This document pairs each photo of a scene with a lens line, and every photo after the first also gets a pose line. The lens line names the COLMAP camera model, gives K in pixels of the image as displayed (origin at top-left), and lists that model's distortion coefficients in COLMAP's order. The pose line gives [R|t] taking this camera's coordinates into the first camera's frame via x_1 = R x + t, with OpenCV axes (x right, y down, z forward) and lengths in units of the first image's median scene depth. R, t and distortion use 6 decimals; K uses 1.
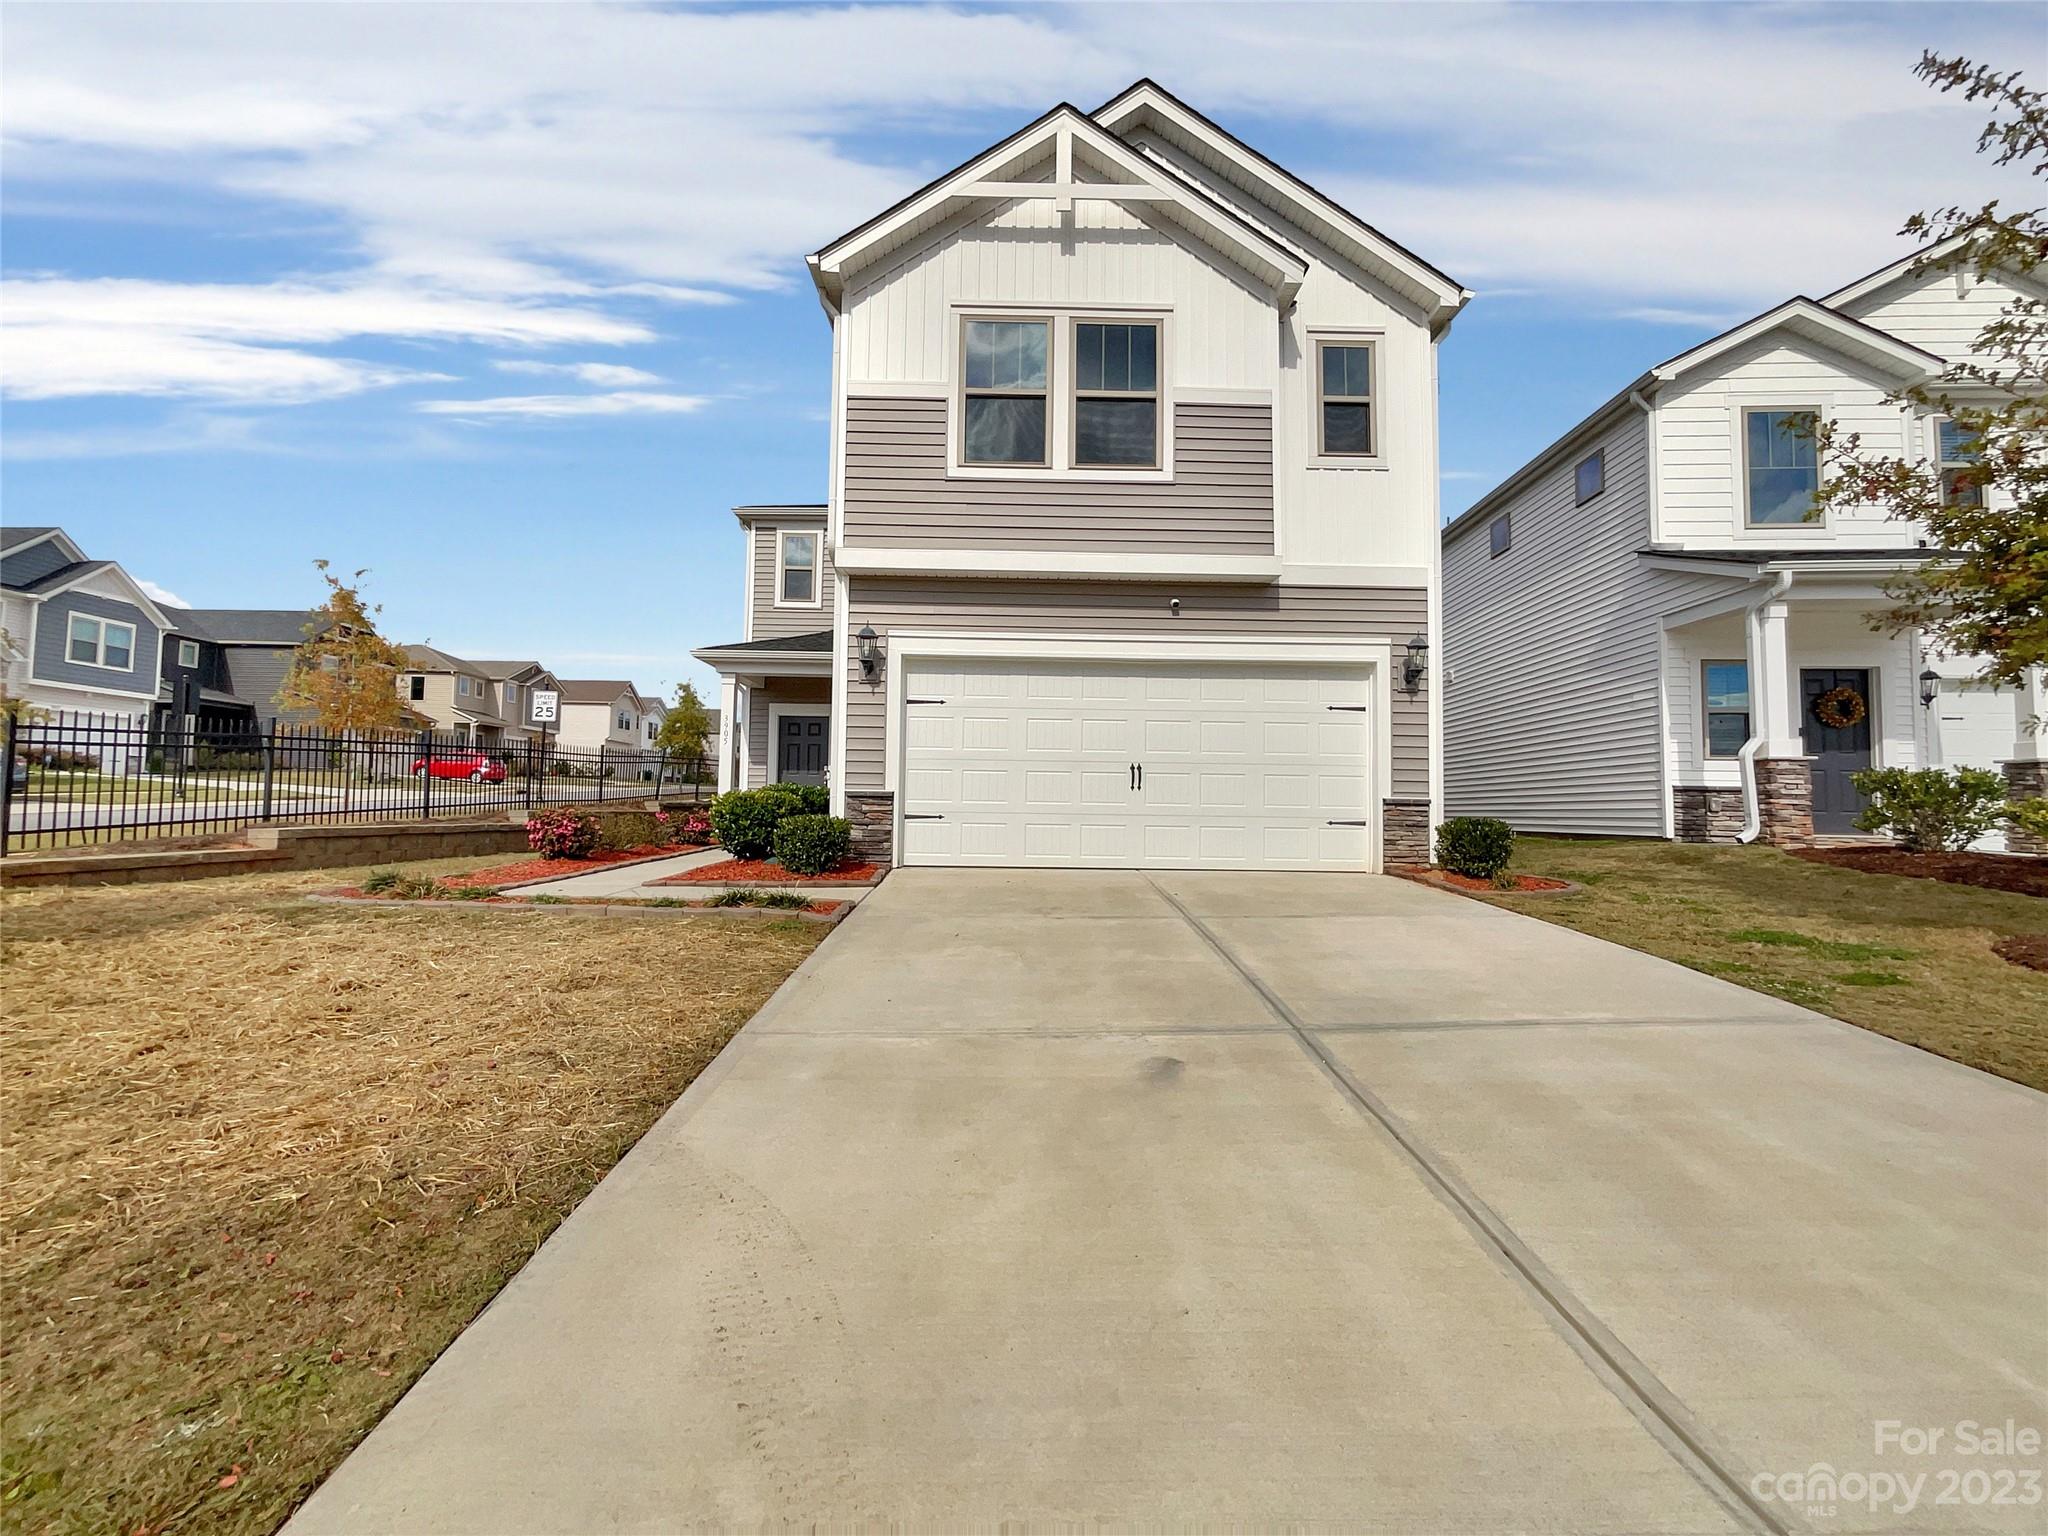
lens RADIAL K [[816.8, 0, 1006.3], [0, 816.8, 773.8], [0, 0, 1]] dist [-0.003998, 0.001925]
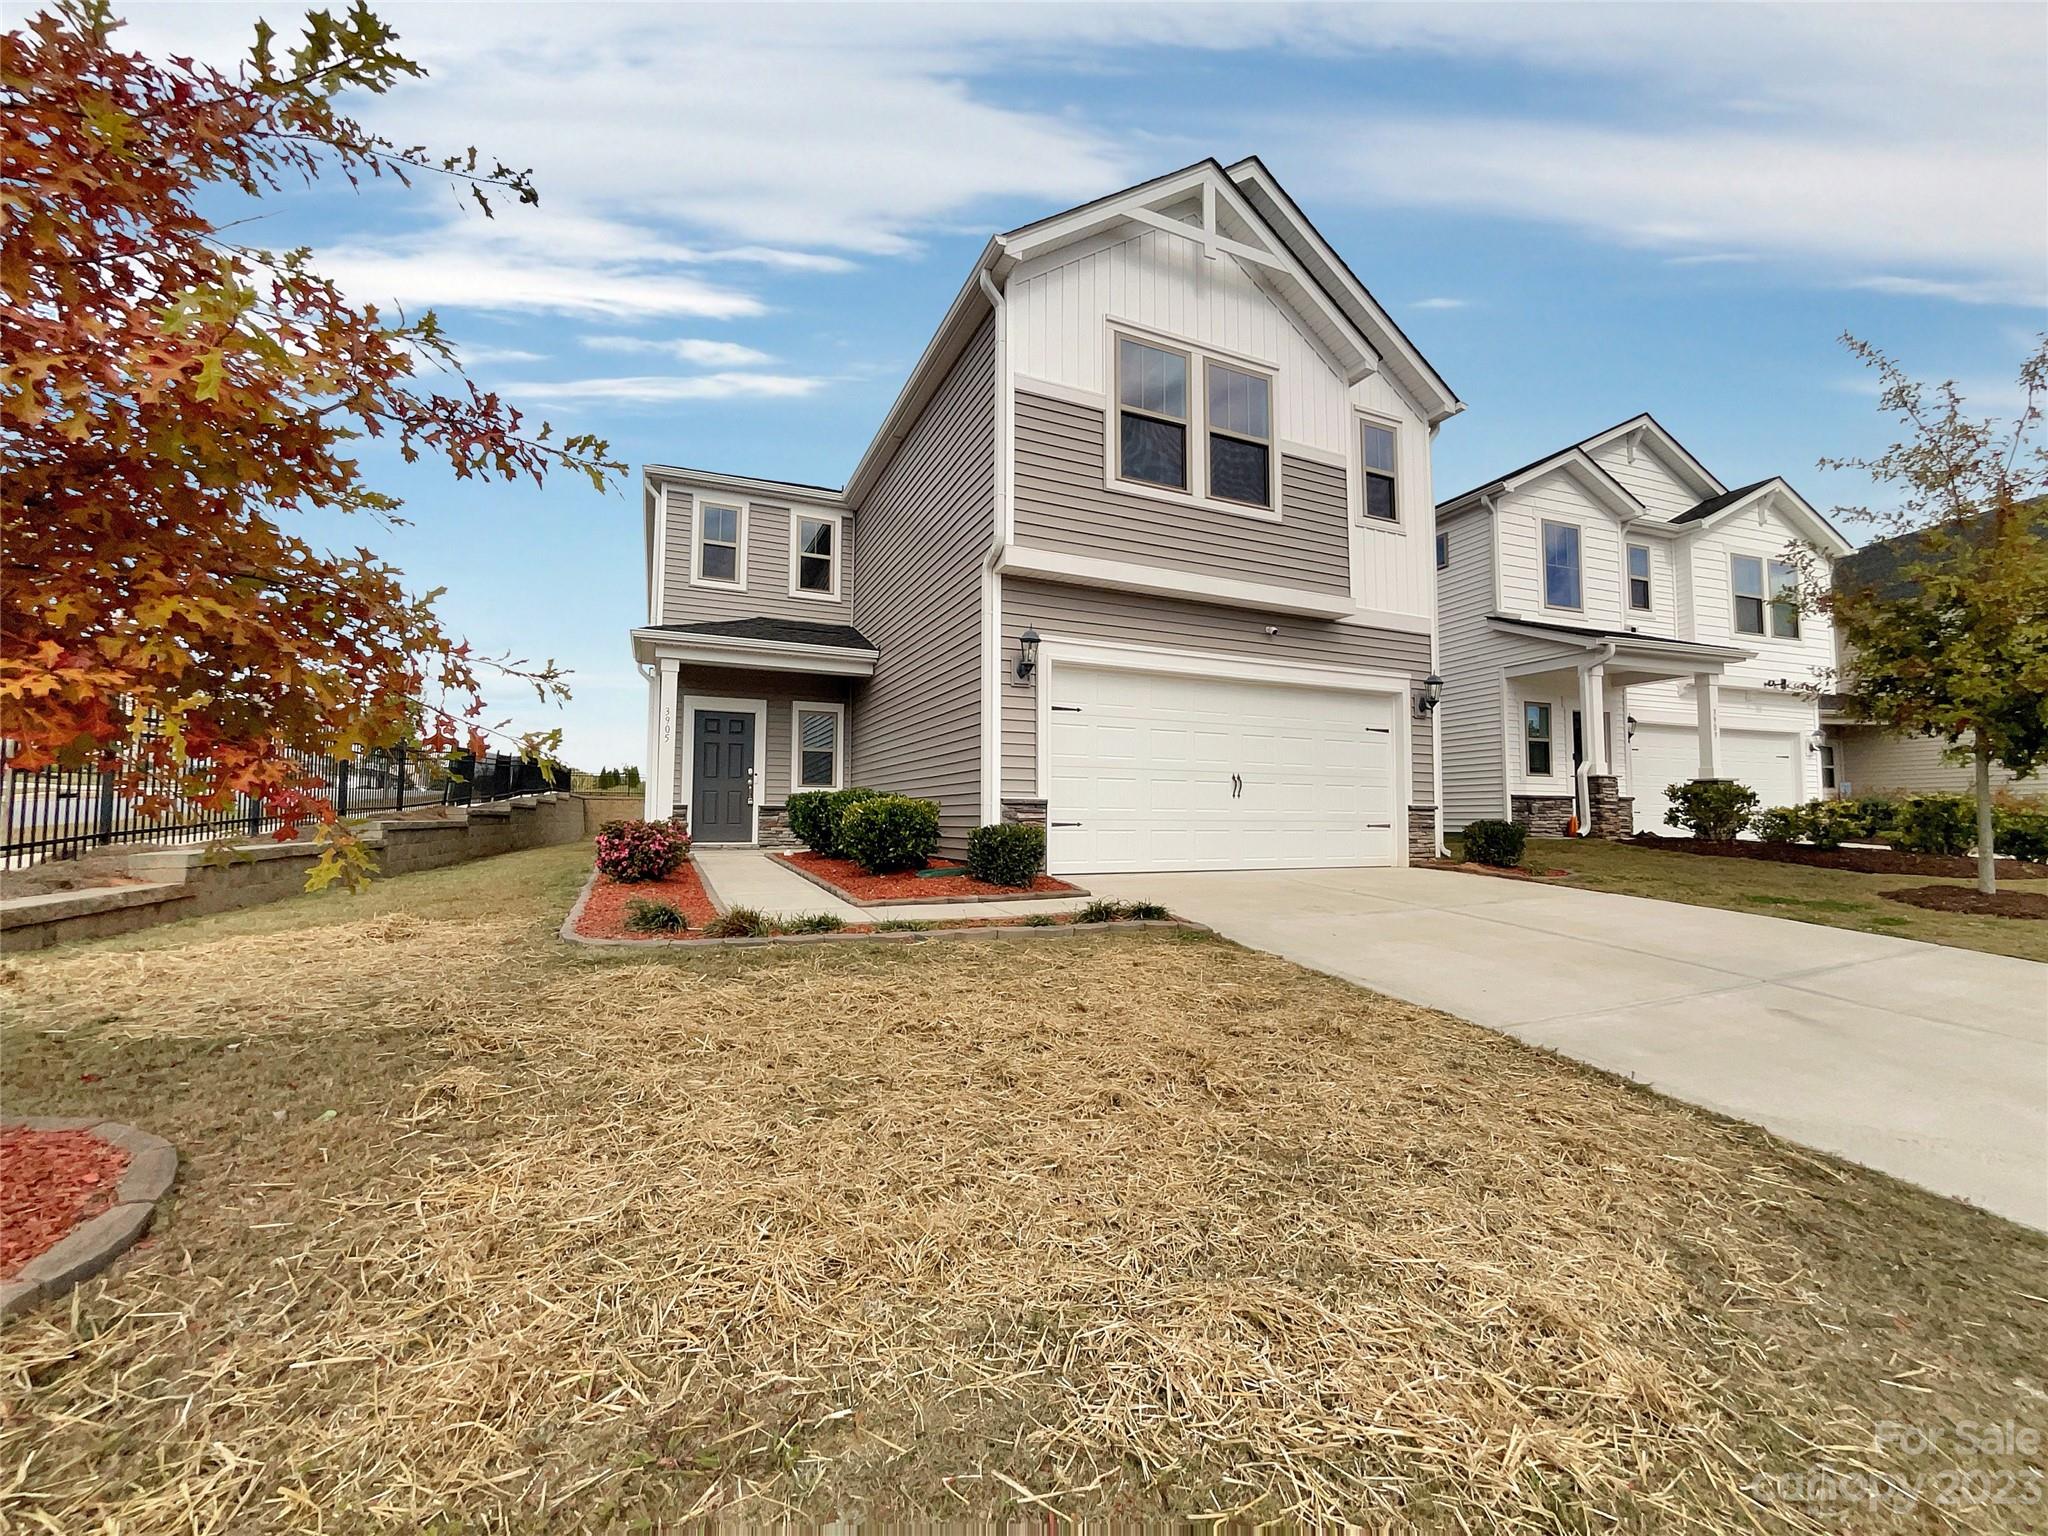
lens RADIAL K [[816.8, 0, 1019.2], [0, 816.8, 775.7], [0, 0, 1]] dist [-0.003998, 0.001925]
pose [[0.918140, 0.012319, 0.396065, -0.555658], [-0.011658, 0.999924, -0.004077, -0.001845], [-0.396085, -0.000874, 0.918213, 0.109733]]
